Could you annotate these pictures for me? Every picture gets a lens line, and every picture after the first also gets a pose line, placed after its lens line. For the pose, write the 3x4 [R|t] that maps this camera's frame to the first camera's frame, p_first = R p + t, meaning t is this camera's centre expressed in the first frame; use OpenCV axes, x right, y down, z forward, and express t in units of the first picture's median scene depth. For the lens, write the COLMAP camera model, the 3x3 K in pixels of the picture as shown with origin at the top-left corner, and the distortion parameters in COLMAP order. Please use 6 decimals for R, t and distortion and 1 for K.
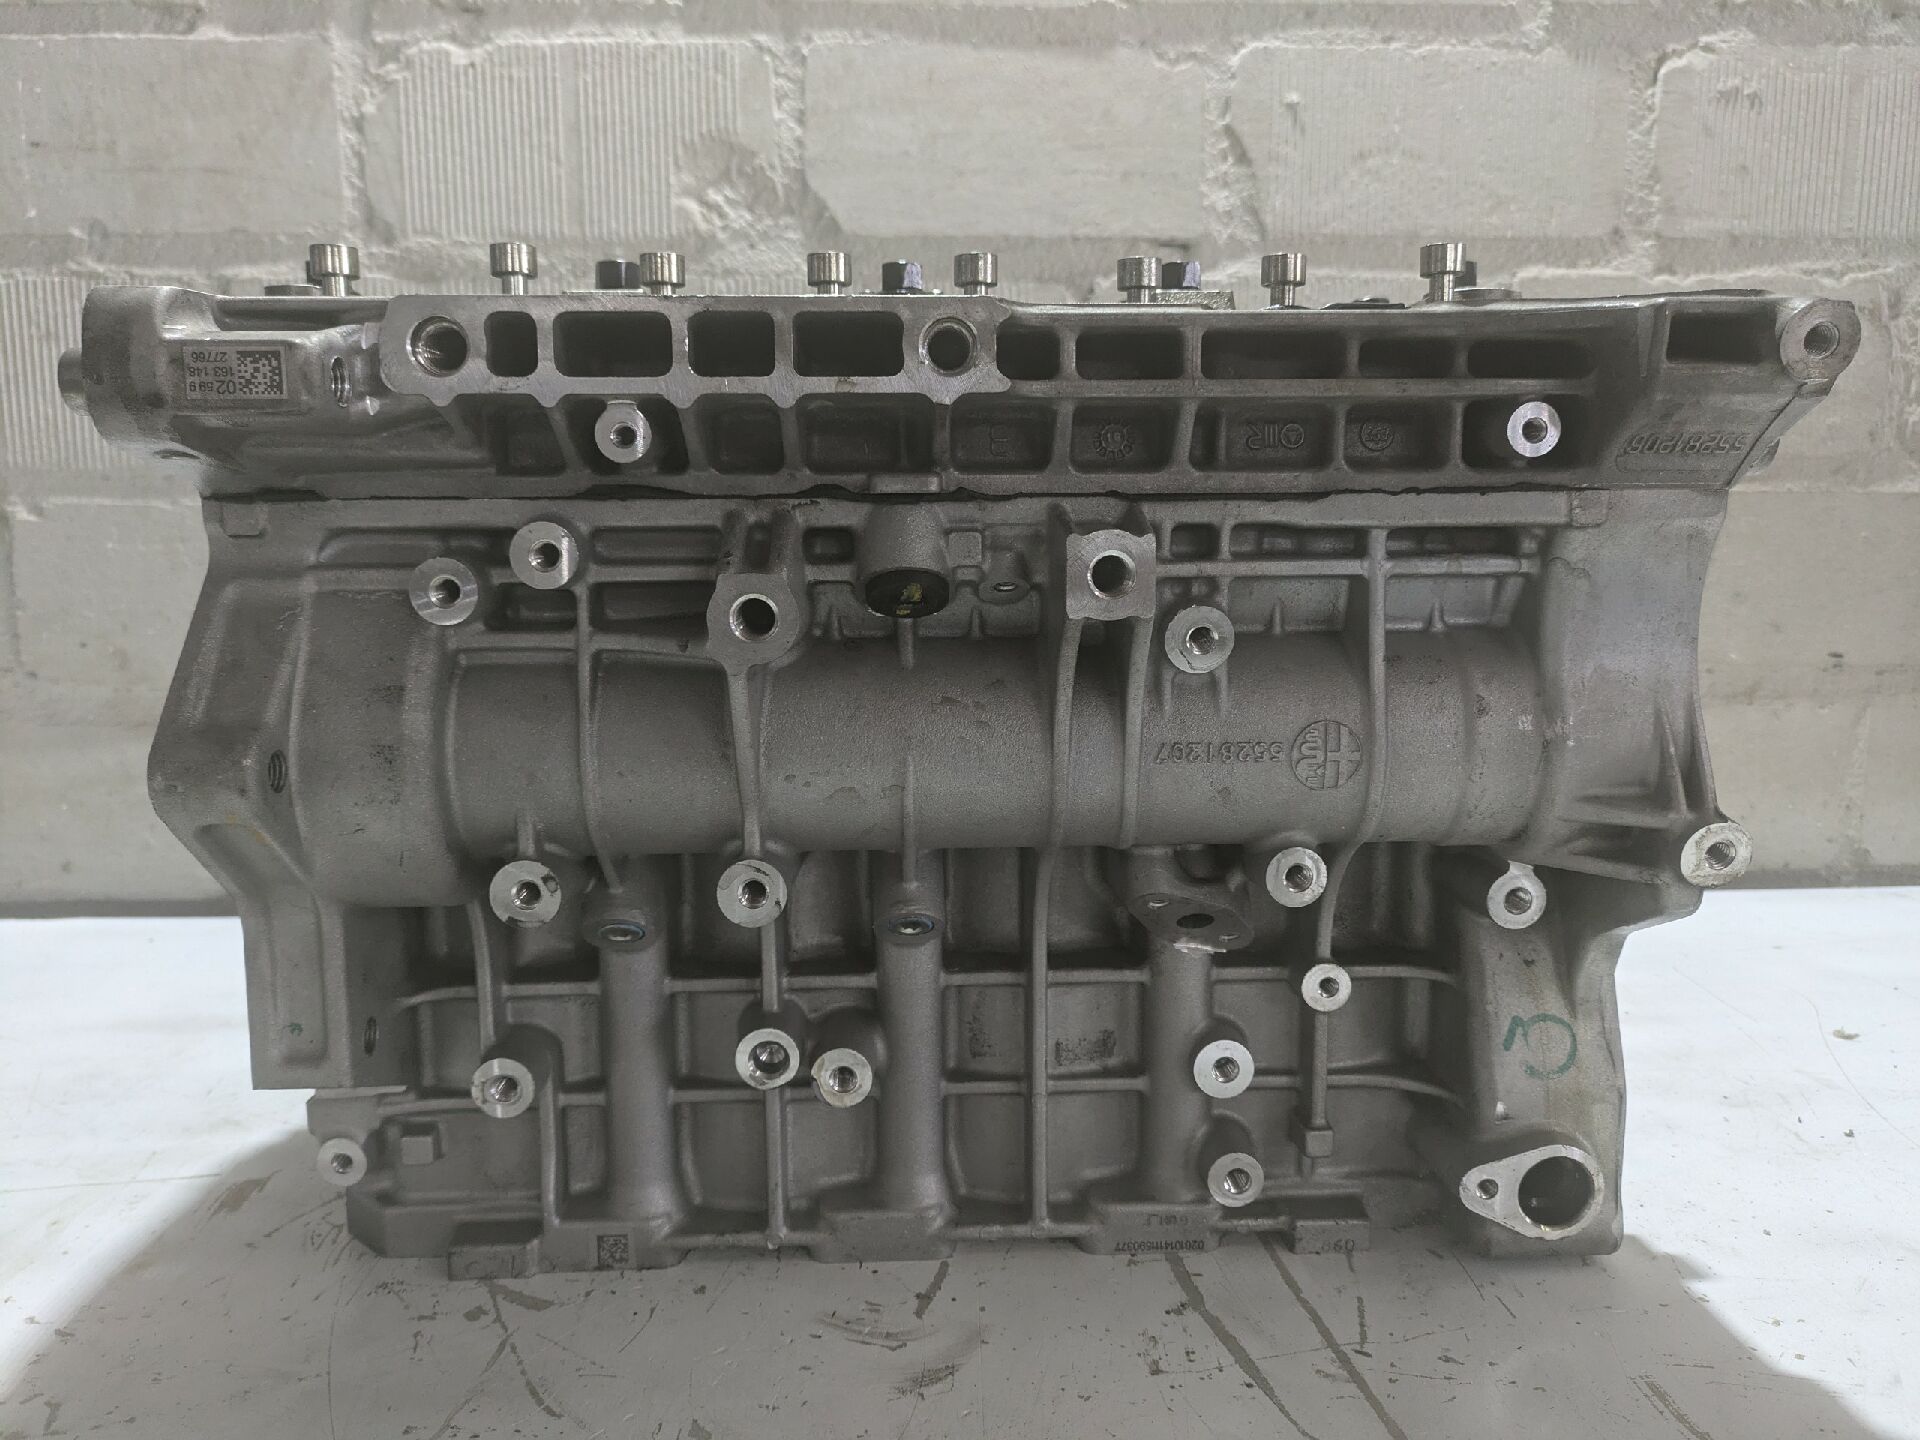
lens RADIAL K [[1443.1, 0, 970.6], [0, 1443.1, 729.9], [0, 0, 1]] dist [-0.002459, 0.001803]
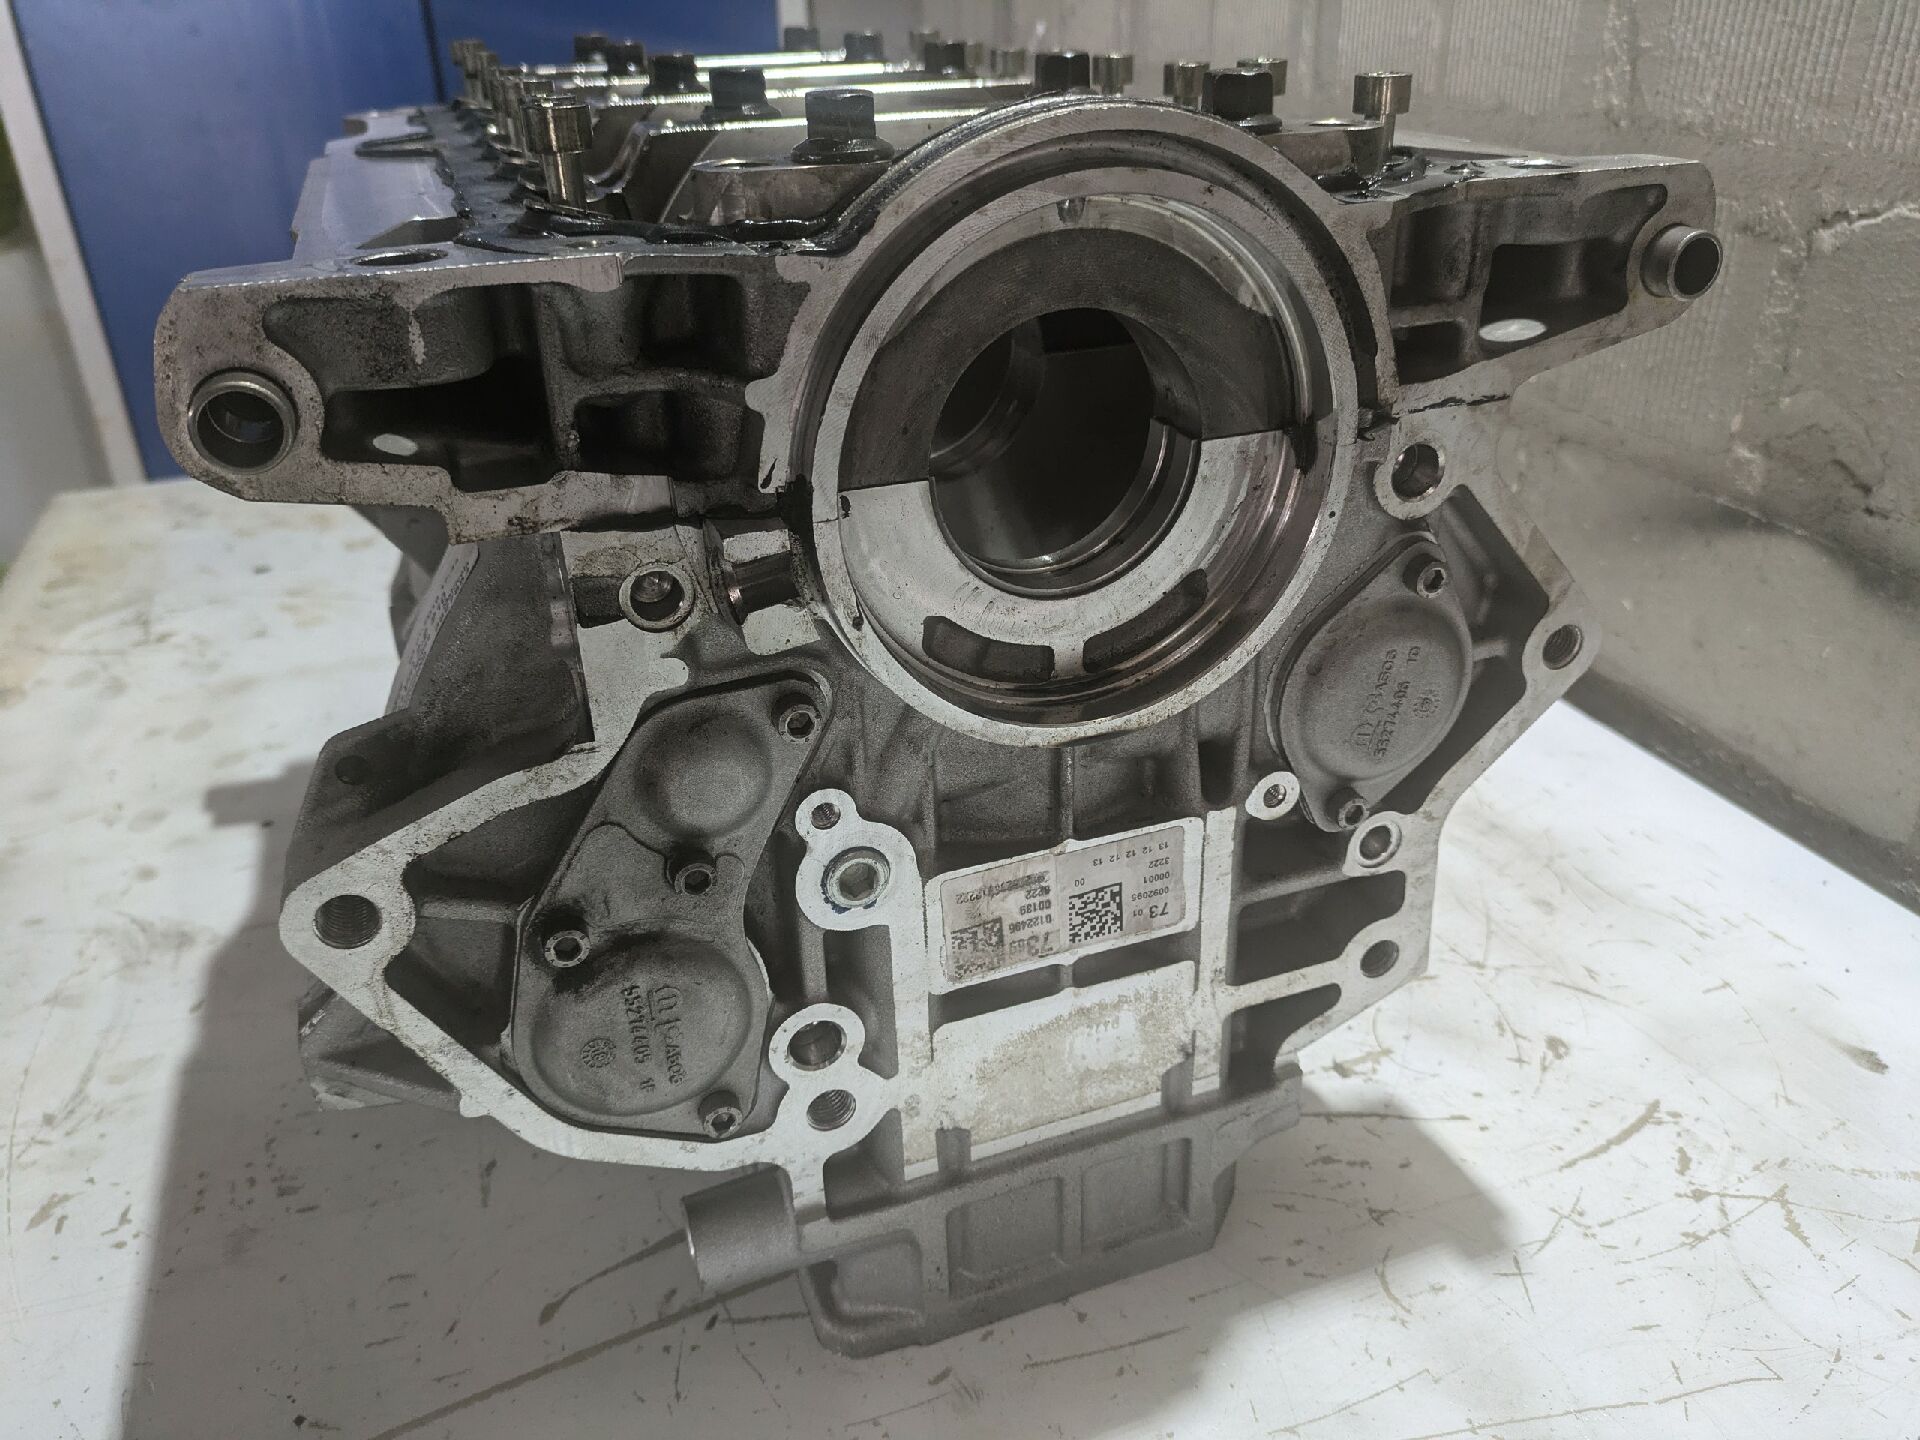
lens RADIAL K [[1443.1, 0, 968.1], [0, 1443.1, 710.3], [0, 0, 1]] dist [-0.002459, 0.001803]
pose [[0.301877, 0.433293, -0.849192, 0.487825], [-0.123255, 0.901011, 0.415918, -0.184238], [0.945346, -0.020889, 0.325400, 0.429012]]
